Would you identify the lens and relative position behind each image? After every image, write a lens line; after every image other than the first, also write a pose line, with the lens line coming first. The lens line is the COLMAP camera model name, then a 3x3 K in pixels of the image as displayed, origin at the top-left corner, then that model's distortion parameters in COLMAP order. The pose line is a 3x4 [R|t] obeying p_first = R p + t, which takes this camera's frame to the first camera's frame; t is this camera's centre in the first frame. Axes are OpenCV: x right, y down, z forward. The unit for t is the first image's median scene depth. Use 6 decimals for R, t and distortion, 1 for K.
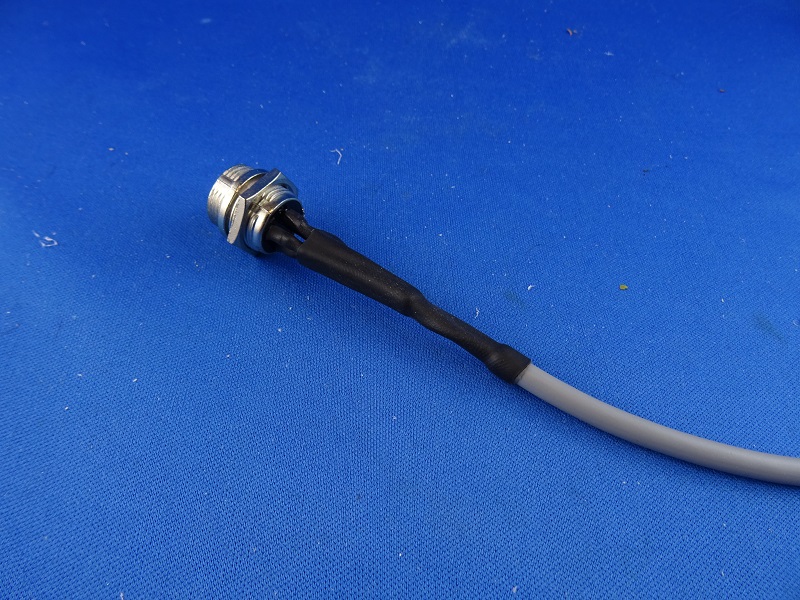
lens RADIAL K [[569.3, 0, 400.0], [0, 569.3, 300.0], [0, 0, 1]] dist [-0.003213, -0.009353]
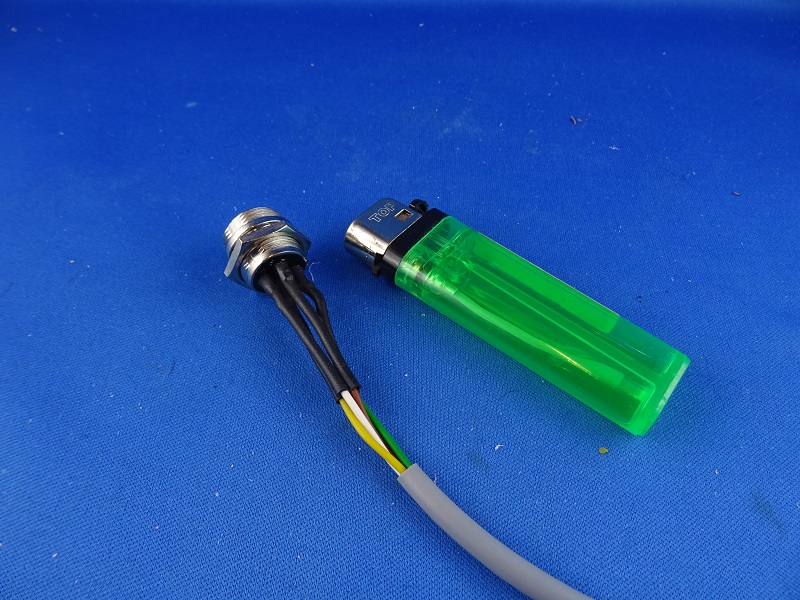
lens RADIAL K [[564.5, 0, 400.9], [0, 564.5, 304.7], [0, 0, 1]] dist [-0.000088, -0.015075]
pose [[0.997922, 0.030276, -0.056873, 0.091096], [-0.030364, 0.999539, -0.000679, -0.185943], [0.056826, 0.002405, 0.998381, 0.073183]]
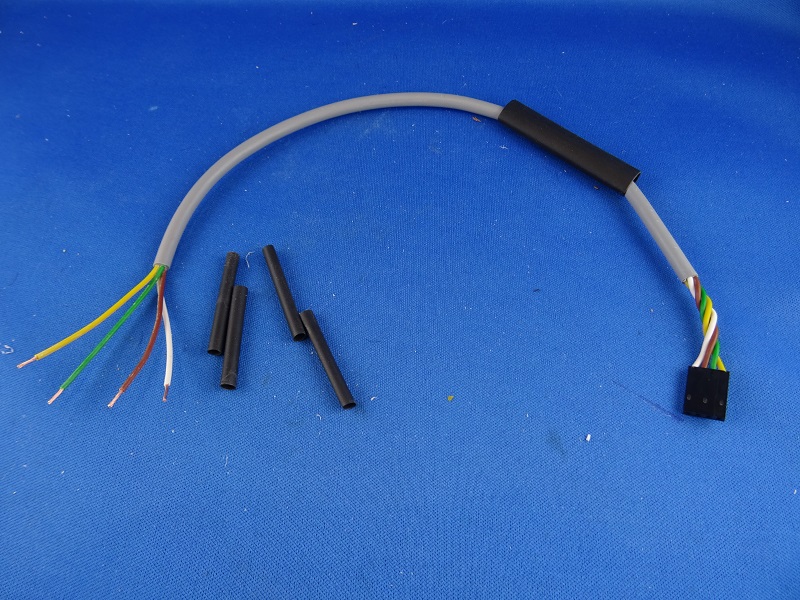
lens RADIAL K [[569.3, 0, 400.0], [0, 569.3, 300.0], [0, 0, 1]] dist [-0.003213, -0.009353]
pose [[0.997157, 0.031493, -0.068461, 0.279878], [-0.022944, 0.992233, 0.122256, -0.299518], [0.071779, -0.120337, 0.990135, -0.165051]]
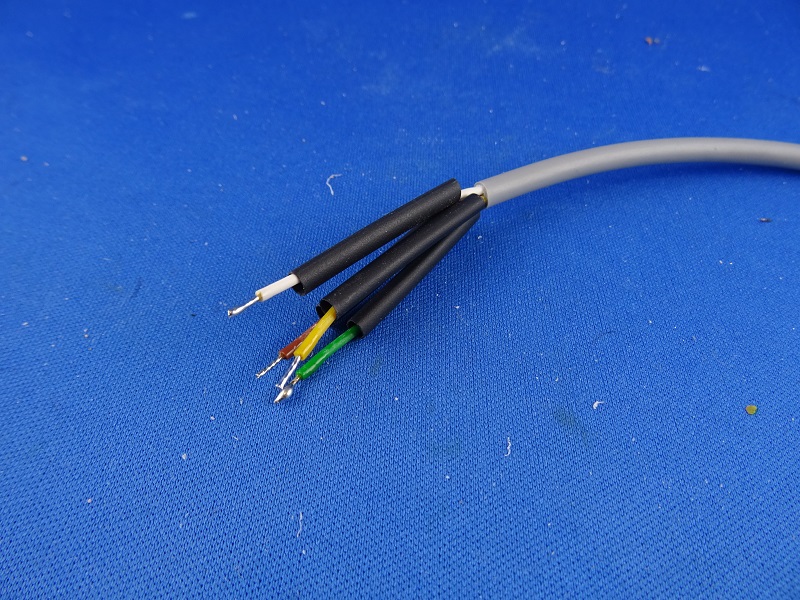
lens RADIAL K [[564.5, 0, 400.9], [0, 564.5, 304.7], [0, 0, 1]] dist [-0.000088, -0.015075]
pose [[0.996432, 0.056028, -0.063118, 0.036724], [-0.059471, 0.996765, -0.054062, -0.064639], [0.059884, 0.057623, 0.996541, 0.280056]]
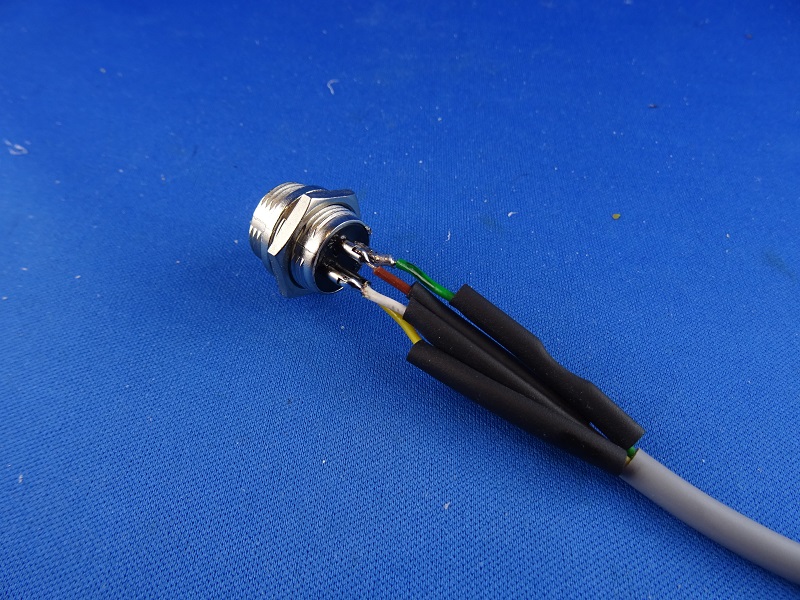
lens RADIAL K [[569.3, 0, 400.0], [0, 569.3, 300.0], [0, 0, 1]] dist [-0.003213, -0.009353]
pose [[0.995825, 0.048825, -0.077125, 0.098009], [-0.051221, 0.998255, -0.029399, 0.117513], [0.075555, 0.033227, 0.996588, 0.056930]]
